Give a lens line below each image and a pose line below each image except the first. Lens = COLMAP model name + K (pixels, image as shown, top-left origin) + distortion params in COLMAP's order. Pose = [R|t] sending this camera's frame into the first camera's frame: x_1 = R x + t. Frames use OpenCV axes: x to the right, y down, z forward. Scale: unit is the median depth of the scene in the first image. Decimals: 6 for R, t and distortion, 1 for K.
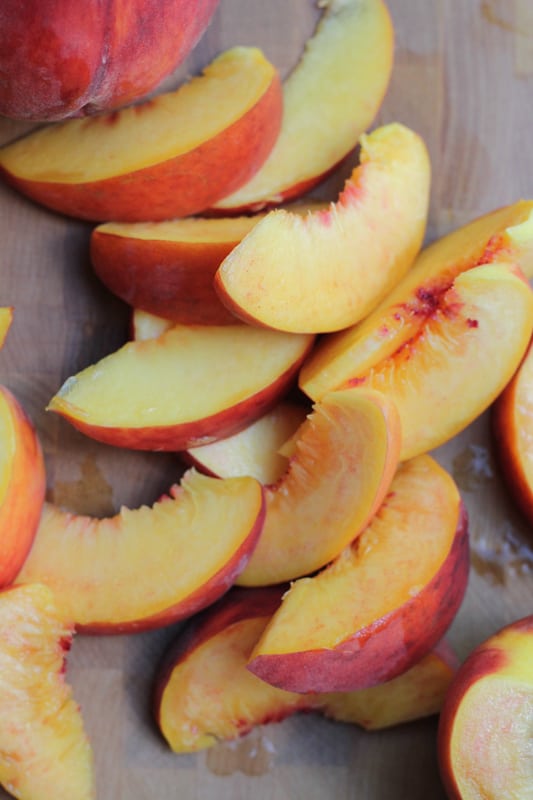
lens RADIAL K [[2160.1, 0, 266.5], [0, 2160.1, 400.0], [0, 0, 1]] dist [-0.021902, -1.440576]
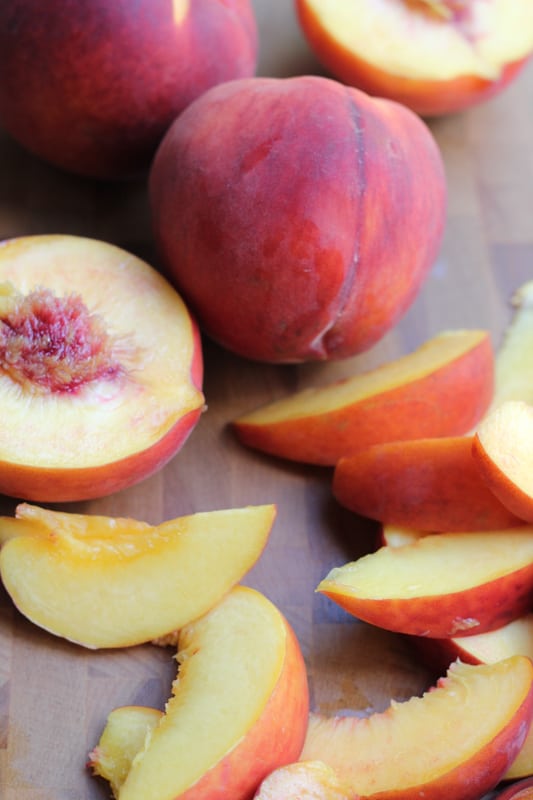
lens RADIAL K [[2160.1, 0, 266.5], [0, 2160.1, 400.0], [0, 0, 1]] dist [-0.021902, -1.440576]
pose [[0.997175, -0.049723, 0.056291, -0.177781], [0.071743, 0.852375, -0.517986, 0.453773], [-0.022226, 0.520561, 0.853535, 0.082286]]
